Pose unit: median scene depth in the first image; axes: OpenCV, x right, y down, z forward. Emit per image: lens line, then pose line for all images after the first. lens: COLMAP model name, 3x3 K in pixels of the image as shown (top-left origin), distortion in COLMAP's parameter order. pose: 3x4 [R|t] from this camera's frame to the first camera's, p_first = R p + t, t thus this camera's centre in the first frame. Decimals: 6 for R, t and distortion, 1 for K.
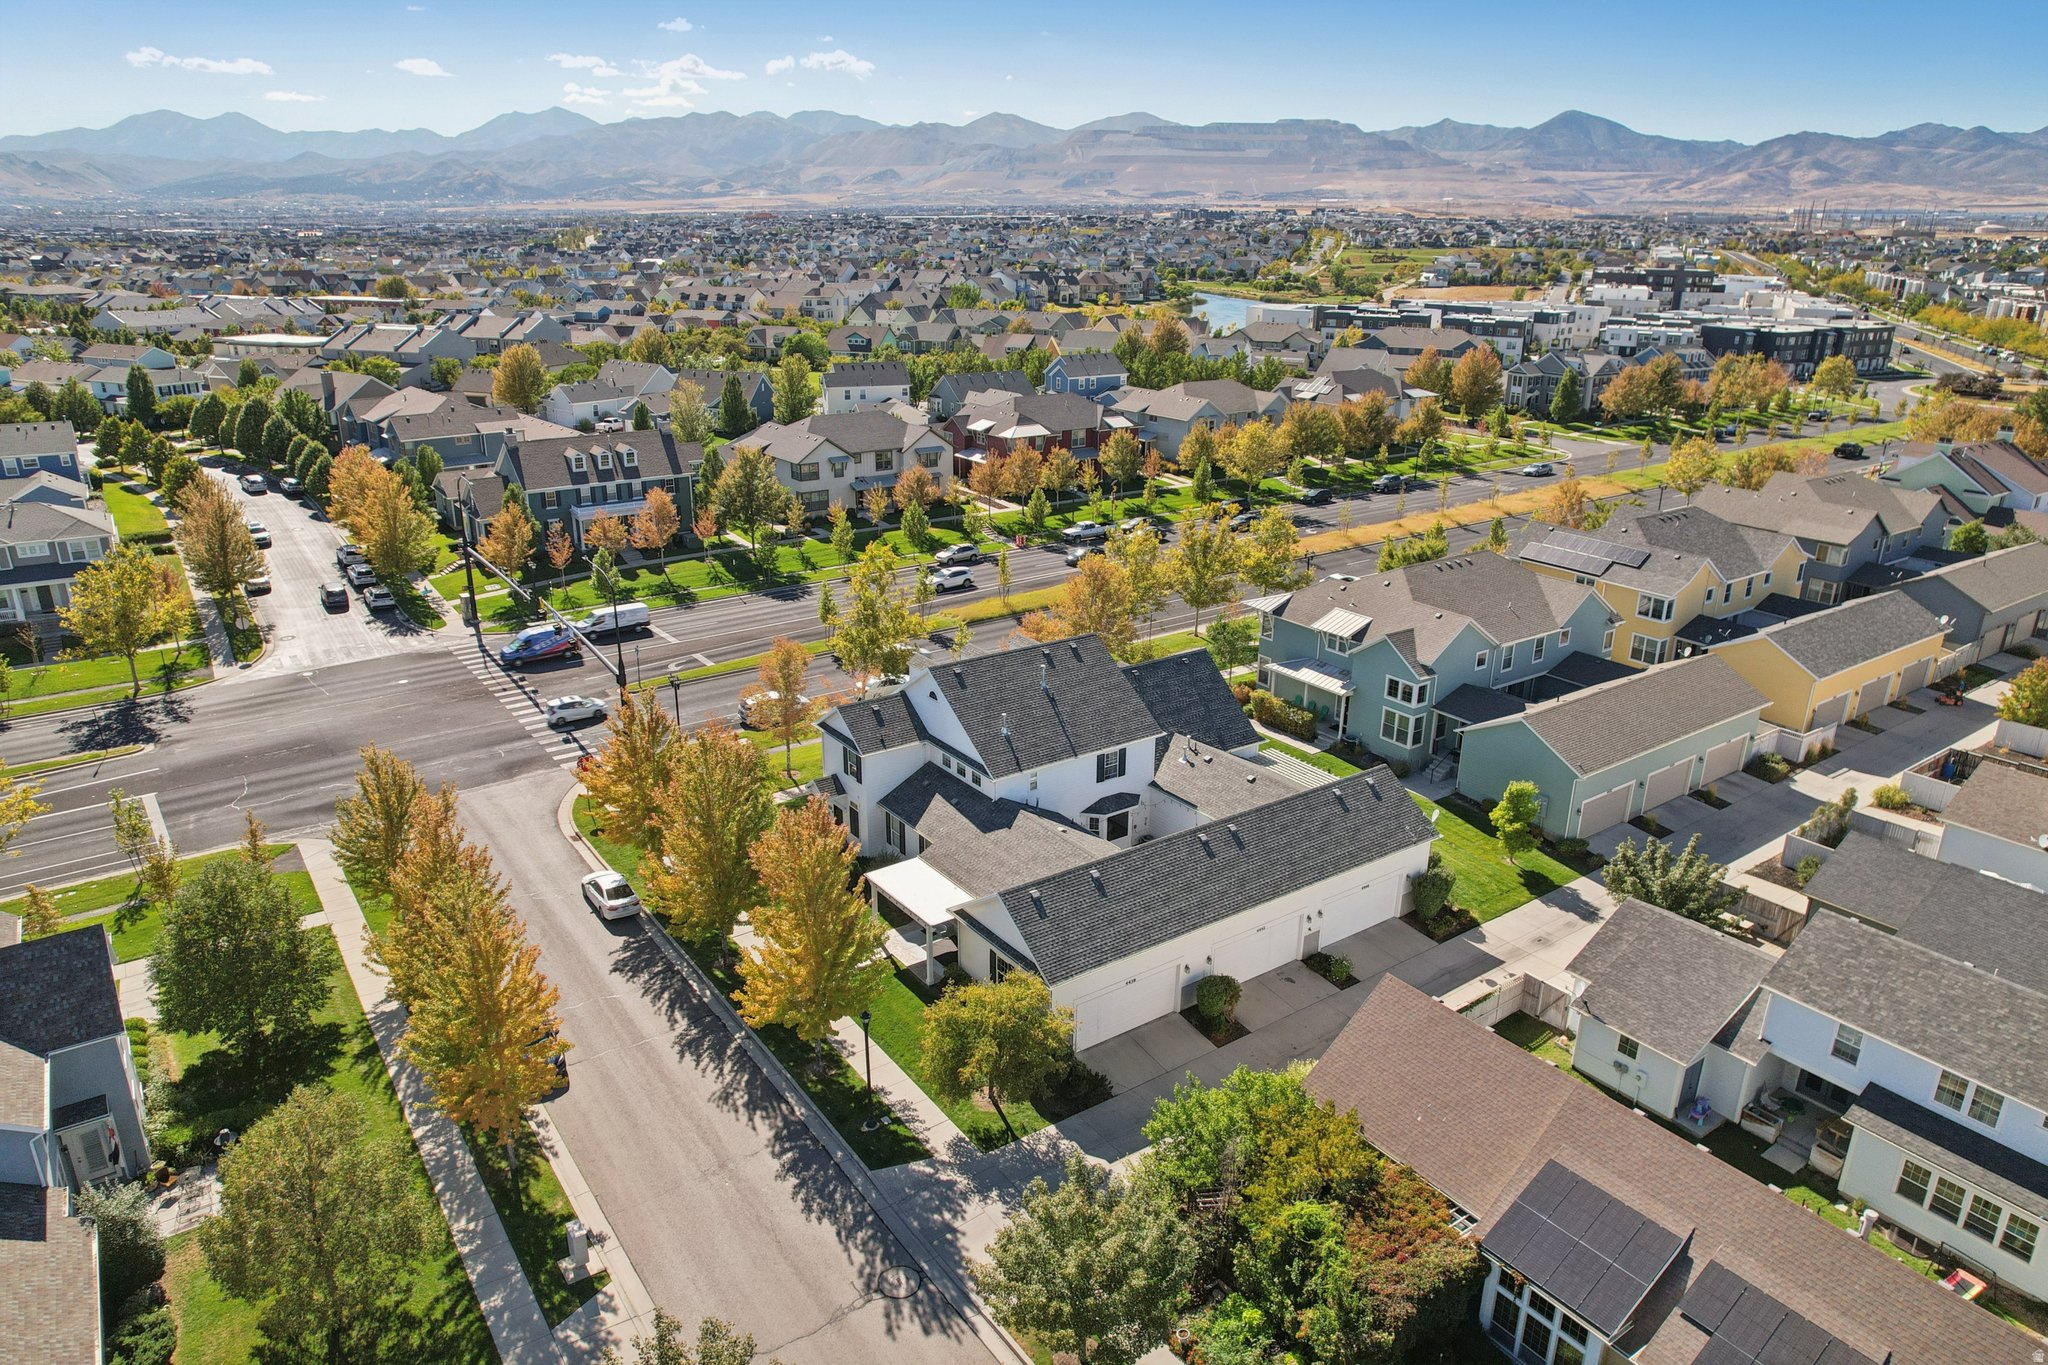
lens RADIAL K [[1312.3, 0, 1024.0], [0, 1312.3, 682.5], [0, 0, 1]] dist [-0.074688, 0.063357]
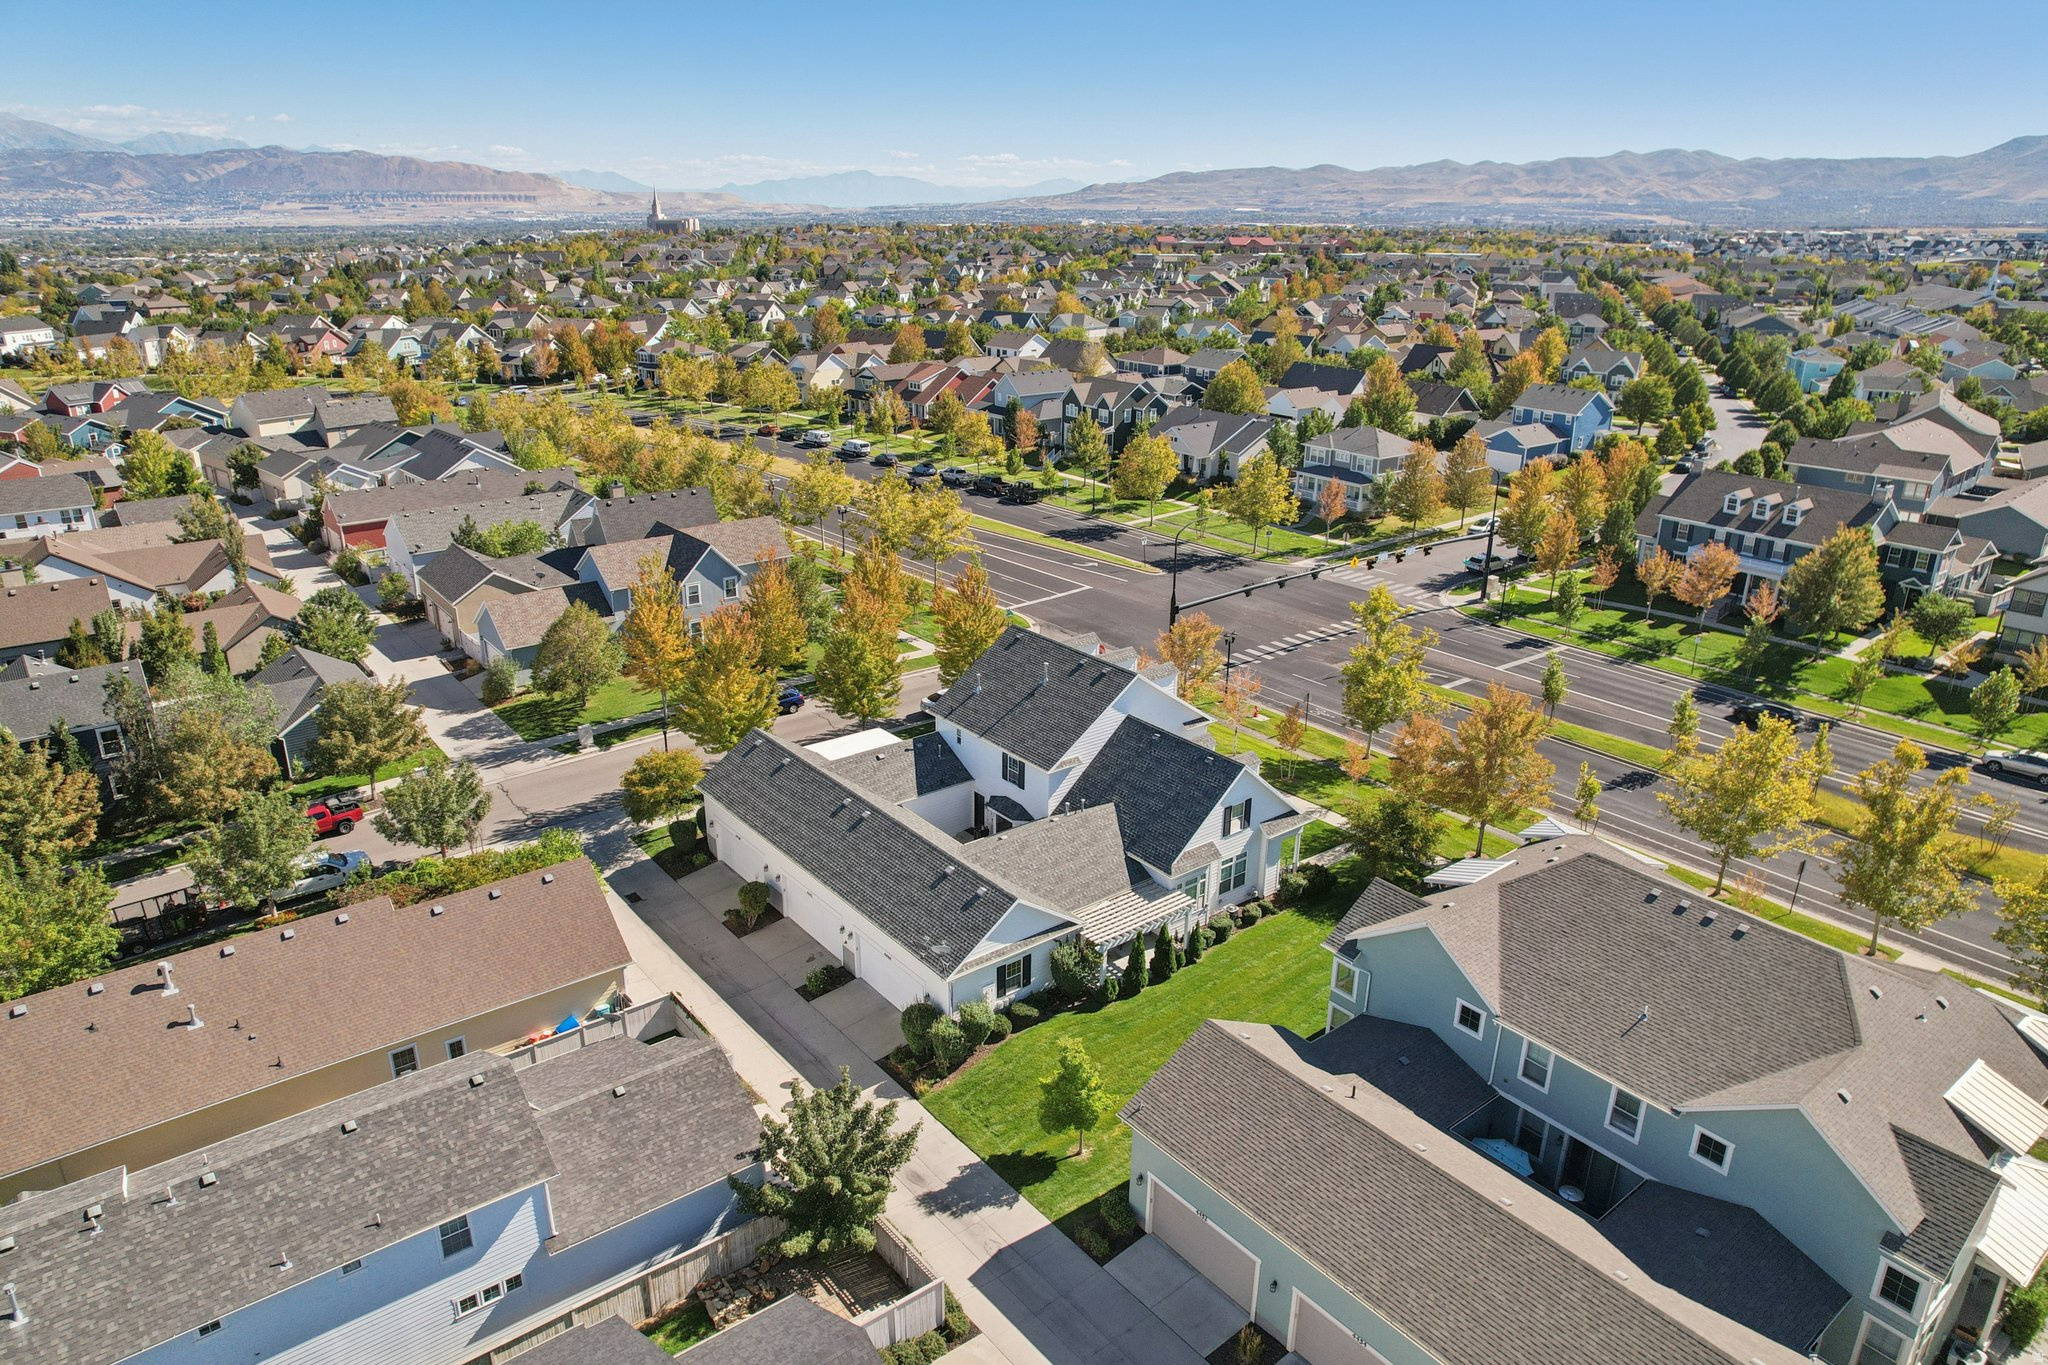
lens RADIAL K [[1312.3, 0, 1024.0], [0, 1312.3, 682.5], [0, 0, 1]] dist [-0.074688, 0.063357]
pose [[0.048409, 0.337386, -0.940121, 0.801737], [-0.339166, 0.890852, 0.302240, -0.247557], [0.939480, 0.304226, 0.157555, 0.656422]]
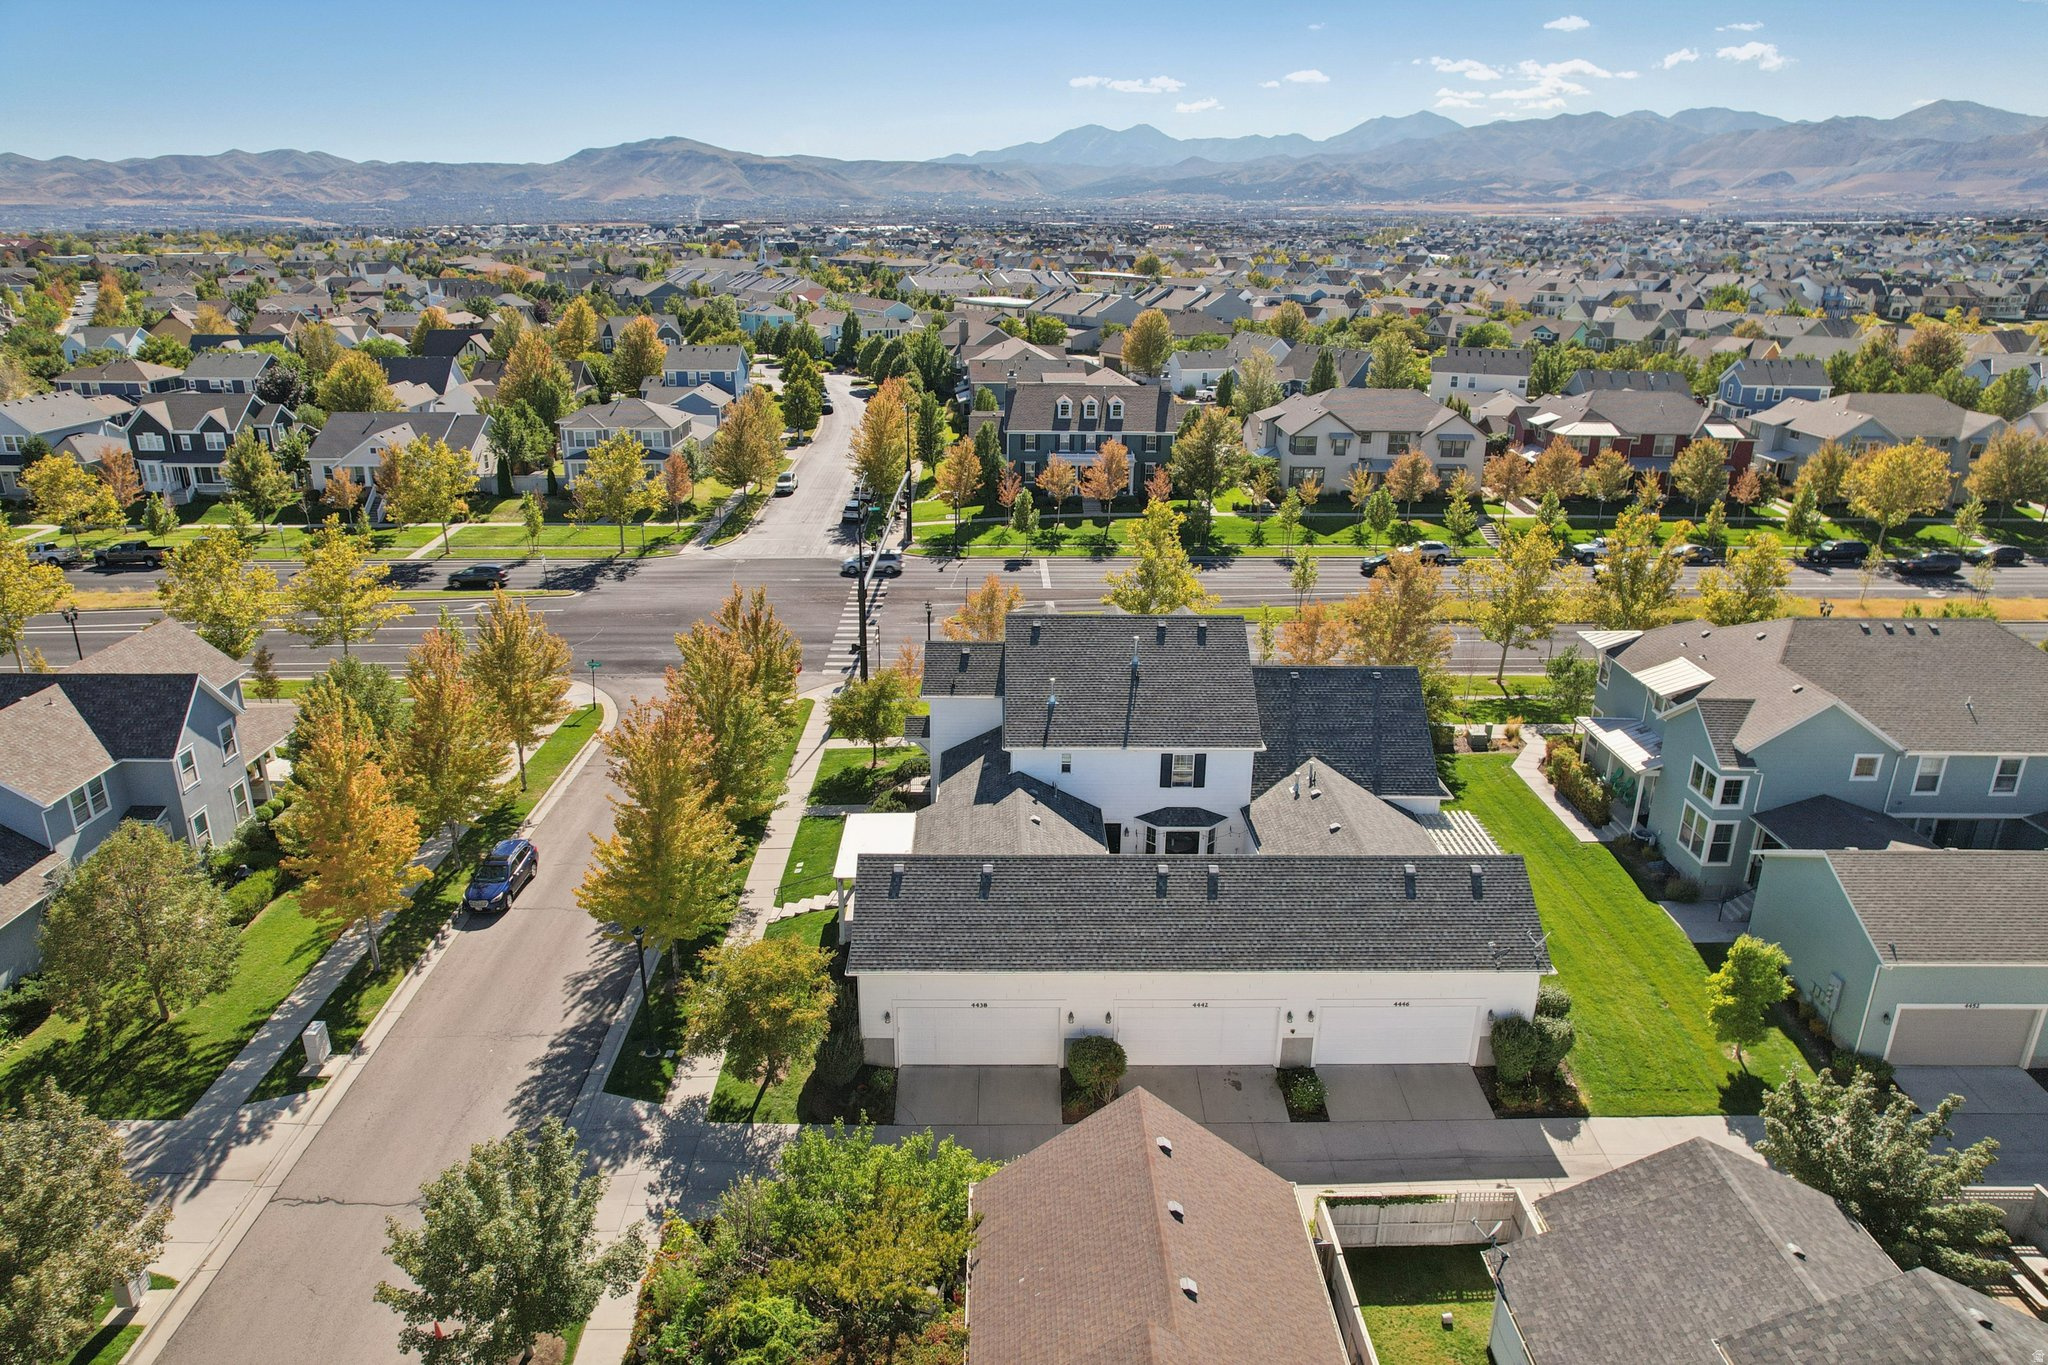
lens RADIAL K [[1312.3, 0, 1024.0], [0, 1312.3, 682.5], [0, 0, 1]] dist [-0.074688, 0.063357]
pose [[0.826918, 0.188499, -0.529787, 0.324671], [-0.189532, 0.980442, 0.053012, -0.012359], [0.529419, 0.056575, 0.846472, 0.199169]]
